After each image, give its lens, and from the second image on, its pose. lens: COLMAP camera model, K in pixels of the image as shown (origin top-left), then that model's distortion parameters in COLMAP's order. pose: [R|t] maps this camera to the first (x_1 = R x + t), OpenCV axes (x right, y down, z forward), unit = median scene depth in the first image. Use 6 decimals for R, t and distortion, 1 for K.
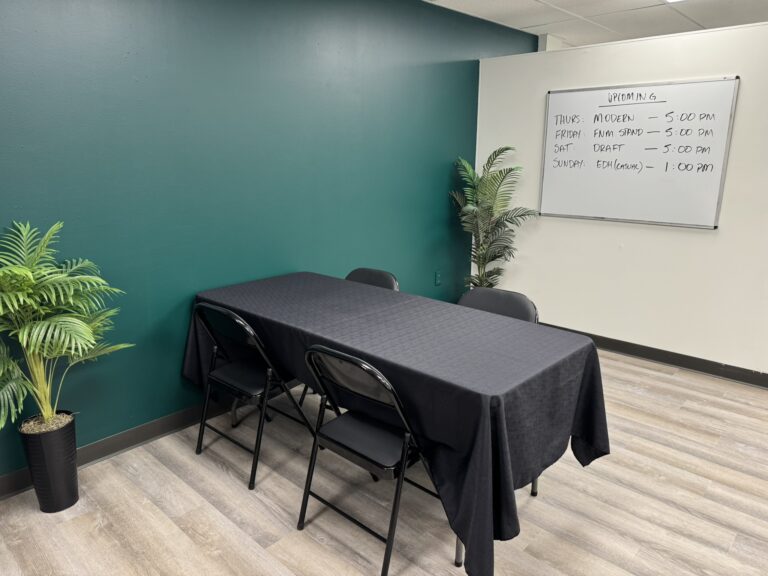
lens RADIAL K [[539.1, 0, 384.0], [0, 539.1, 288.0], [0, 0, 1]] dist [-0.004601, -0.001458]
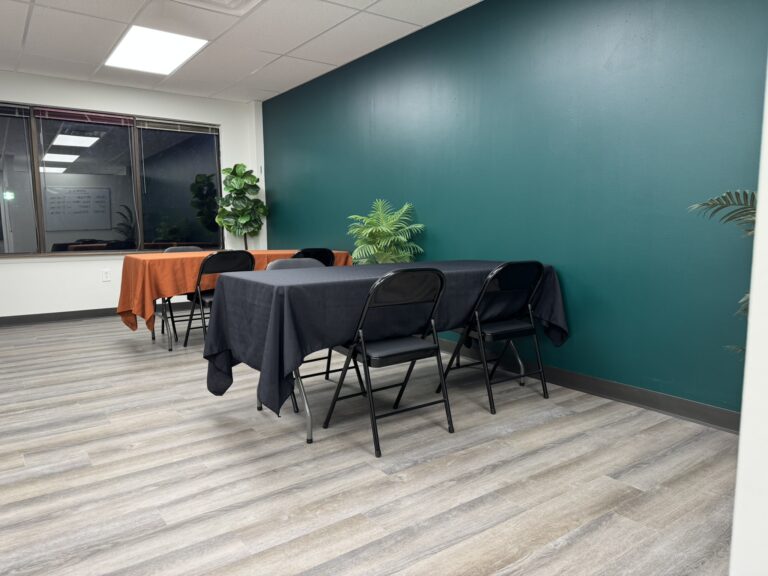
lens RADIAL K [[539.1, 0, 384.0], [0, 539.1, 288.0], [0, 0, 1]] dist [-0.004601, -0.001458]
pose [[-0.192079, 0.114324, -0.974698, 0.720580], [-0.220888, 0.962670, 0.156442, -0.049301], [0.956198, 0.245348, -0.159656, 0.731107]]
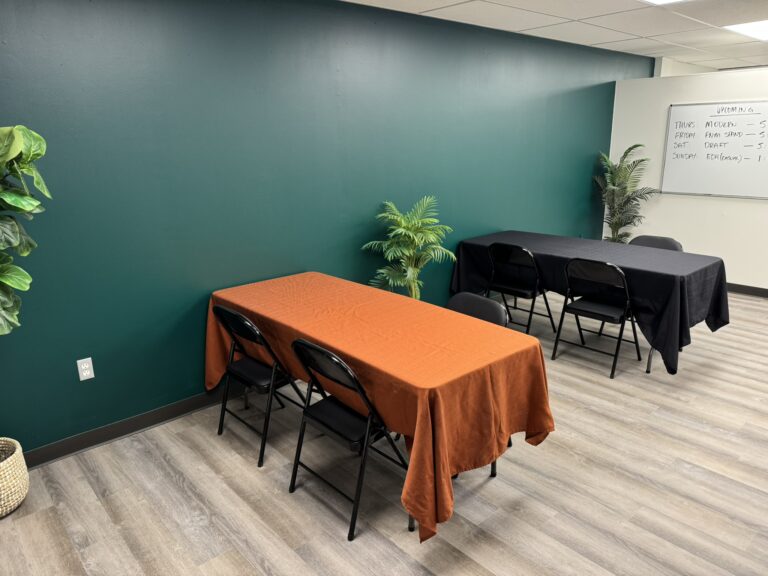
lens RADIAL K [[539.1, 0, 384.0], [0, 539.1, 288.0], [0, 0, 1]] dist [-0.004601, -0.001458]
pose [[0.995776, 0.009949, -0.091270, -0.314408], [-0.007299, 0.999543, 0.029319, 0.080853], [0.091520, -0.028529, 0.995394, -0.494066]]
